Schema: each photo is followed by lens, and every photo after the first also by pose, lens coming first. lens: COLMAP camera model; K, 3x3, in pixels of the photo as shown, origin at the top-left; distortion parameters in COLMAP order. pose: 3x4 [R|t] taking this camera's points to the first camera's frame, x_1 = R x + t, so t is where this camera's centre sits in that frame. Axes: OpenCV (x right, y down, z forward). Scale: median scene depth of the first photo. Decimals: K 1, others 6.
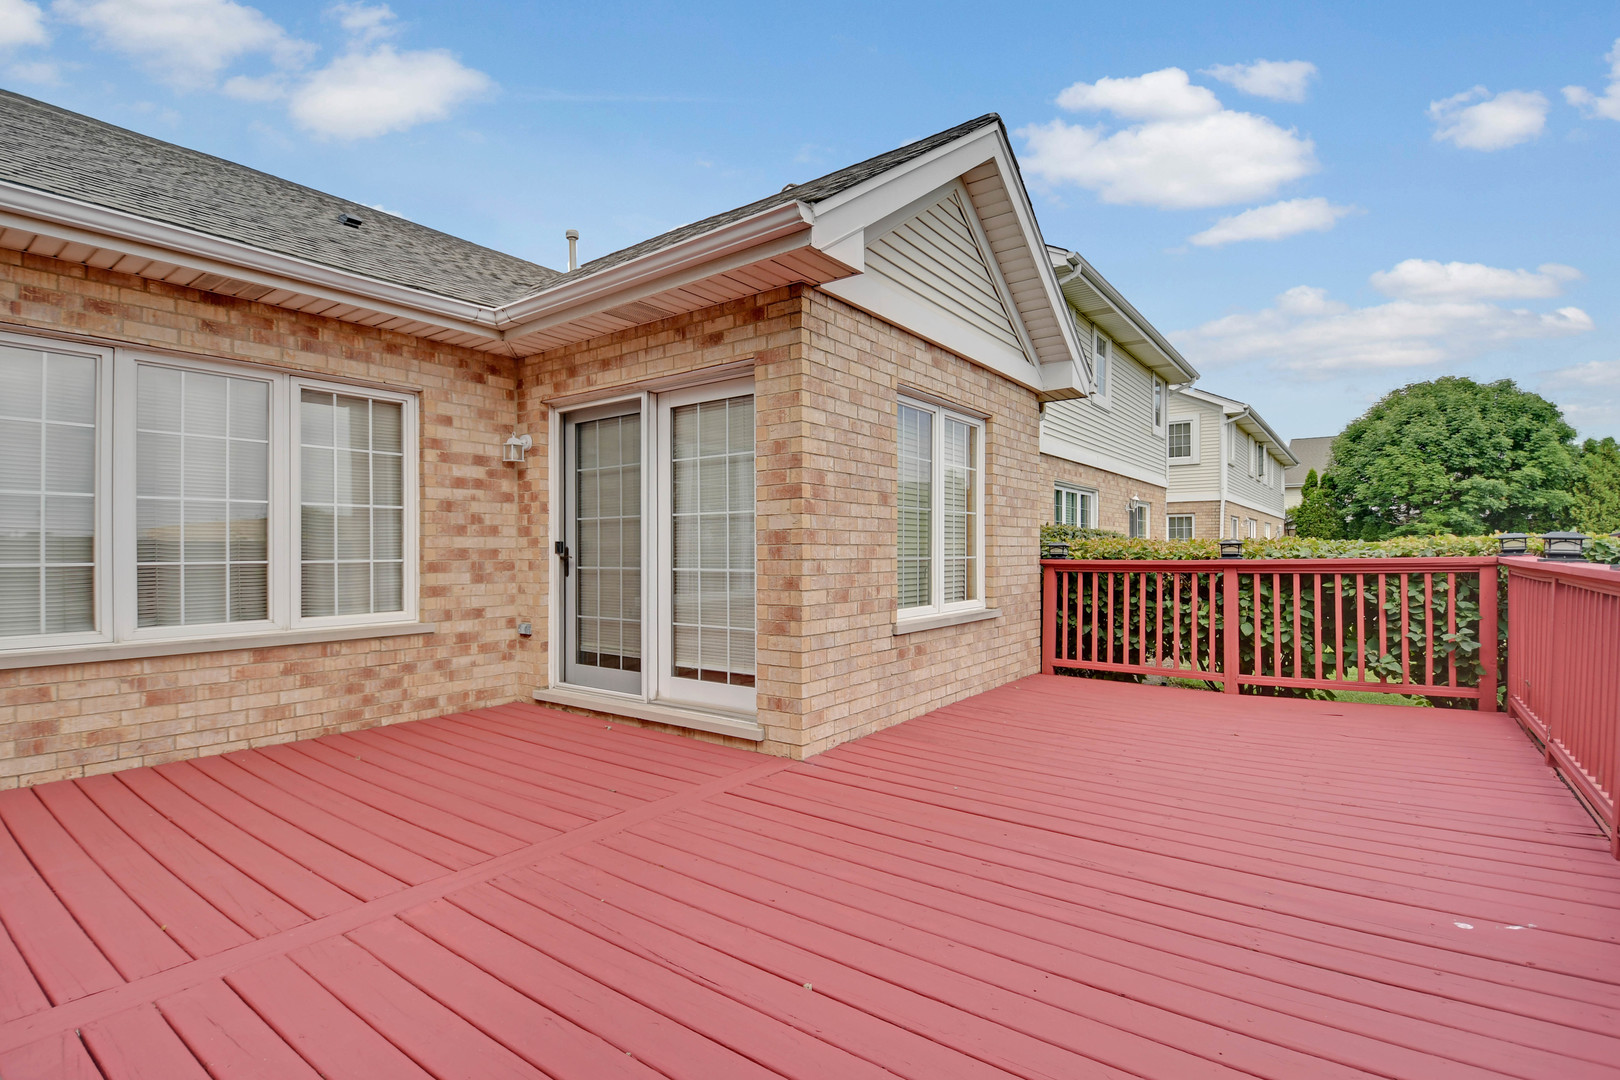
lens RADIAL K [[736.8, 0, 881.6], [0, 736.8, 557.6], [0, 0, 1]] dist [-0.000785, -0.000695]
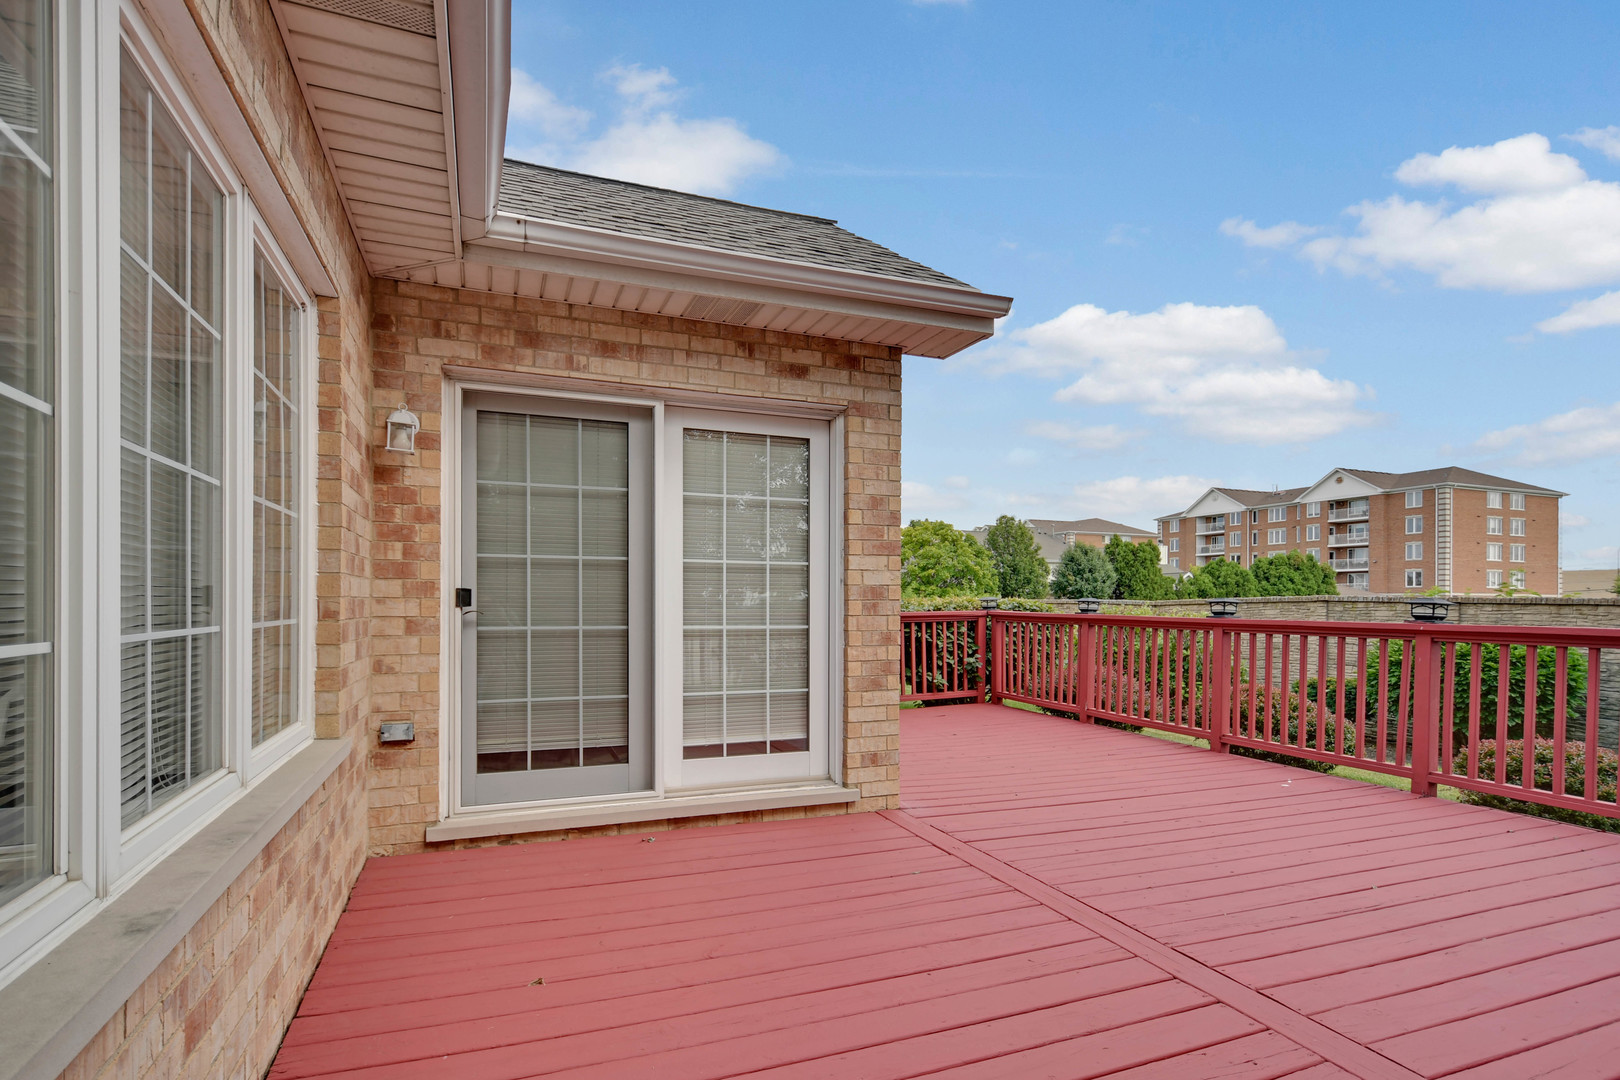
lens RADIAL K [[692.7, 0, 809.8], [0, 692.7, 612.6], [0, 0, 1]] dist [0.000940, 0.000071]
pose [[0.605492, -0.002212, 0.795849, -0.820080], [-0.001238, 0.999992, 0.003722, -0.003625], [-0.795851, -0.003239, 0.605484, 0.433654]]
